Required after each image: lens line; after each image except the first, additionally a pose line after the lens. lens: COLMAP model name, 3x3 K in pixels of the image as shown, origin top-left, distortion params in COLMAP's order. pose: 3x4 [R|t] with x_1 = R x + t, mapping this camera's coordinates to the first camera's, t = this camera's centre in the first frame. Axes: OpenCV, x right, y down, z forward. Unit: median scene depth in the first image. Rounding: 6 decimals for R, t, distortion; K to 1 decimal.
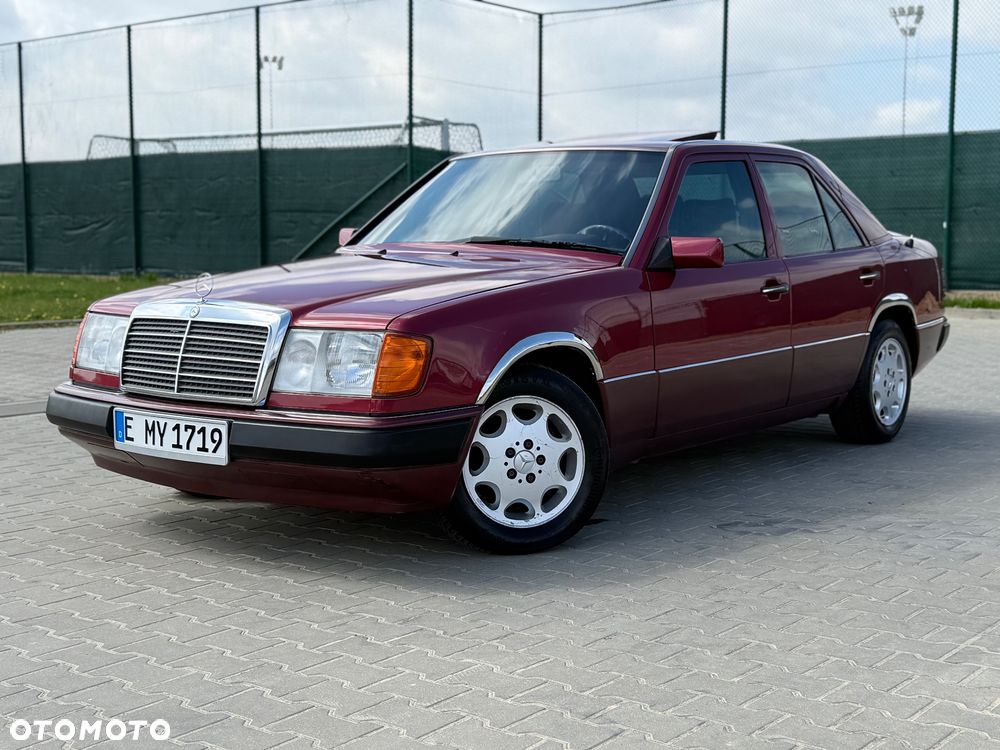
lens RADIAL K [[1296.4, 0, 505.3], [0, 1296.4, 381.5], [0, 0, 1]] dist [0.207080, -0.490565]
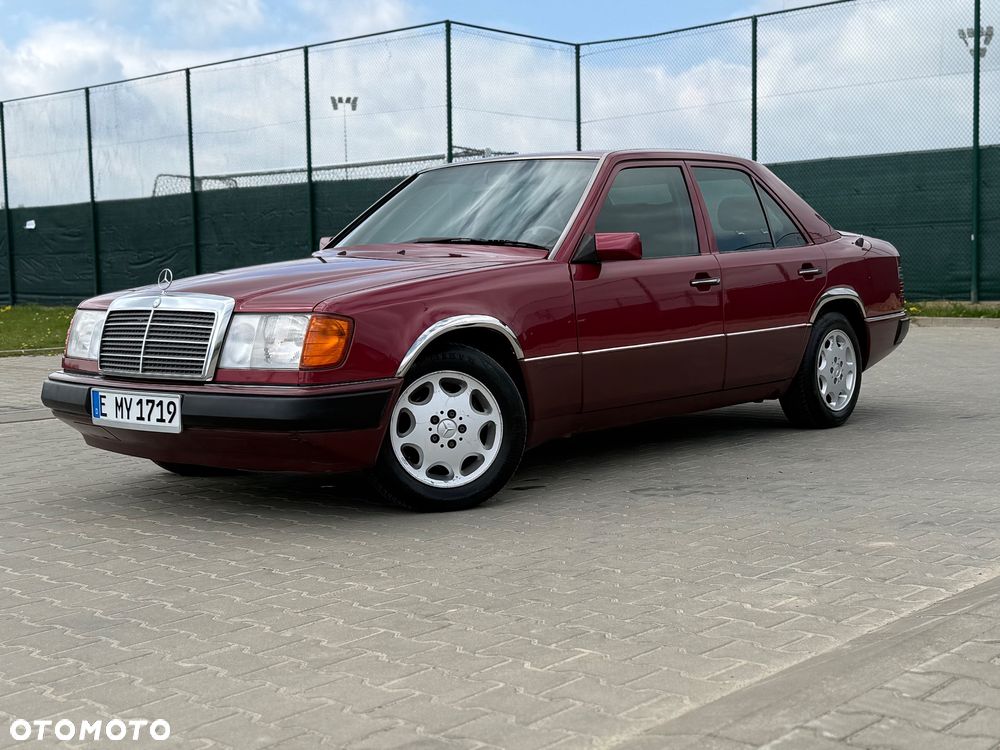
lens RADIAL K [[1297.5, 0, 498.8], [0, 1297.5, 380.9], [0, 0, 1]] dist [0.200513, -0.519641]
pose [[0.997723, -0.016339, -0.065435, 0.130194], [0.014649, 0.999549, -0.026229, 0.047960], [0.065834, 0.025210, 0.997512, -0.120104]]
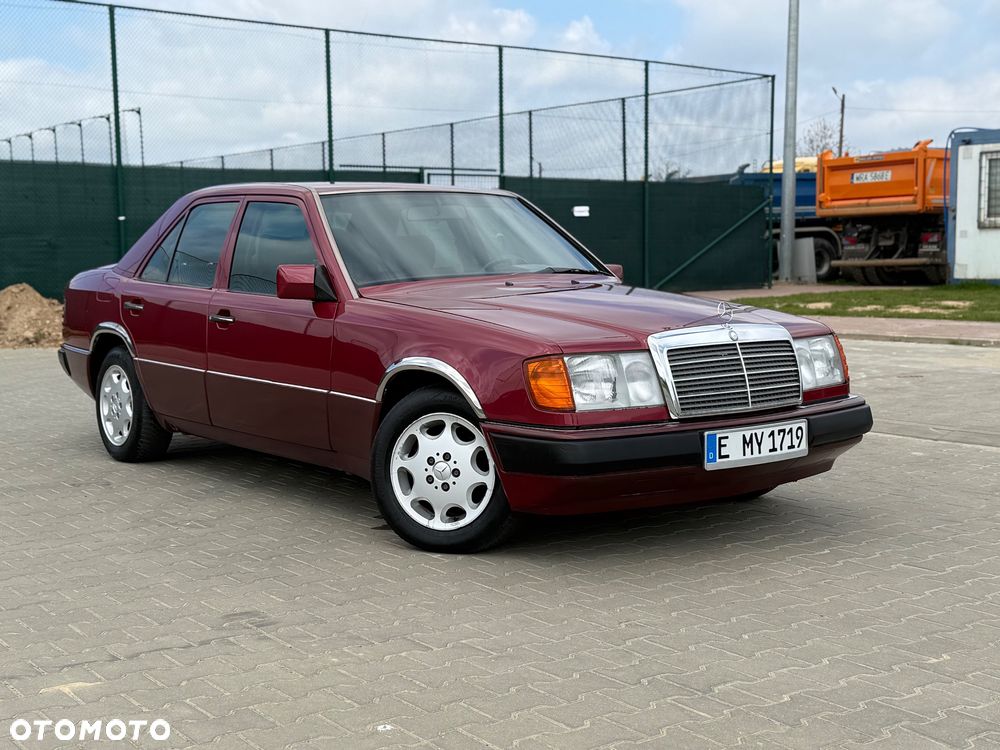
lens RADIAL K [[1296.4, 0, 505.3], [0, 1296.4, 381.5], [0, 0, 1]] dist [0.207080, -0.490565]
pose [[0.292293, -0.106300, 0.950402, -1.323936], [0.121442, 0.989883, 0.073367, -0.116316], [-0.948587, 0.093974, 0.302246, 0.816020]]
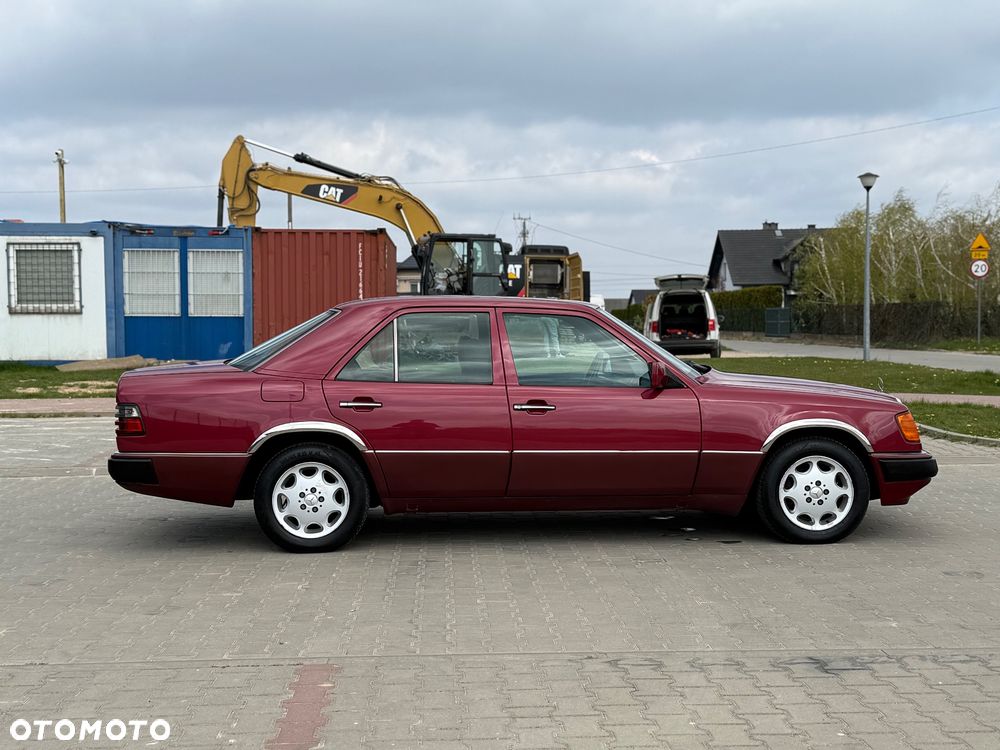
lens RADIAL K [[1352.5, 0, 500.0], [0, 1352.5, 374.9], [0, 0, 1]] dist [0.012077, 0.022082]
pose [[-0.692285, -0.038256, 0.720609, -1.295604], [0.086253, 0.987048, 0.135263, -0.396992], [-0.716451, 0.155795, -0.680019, 2.685654]]
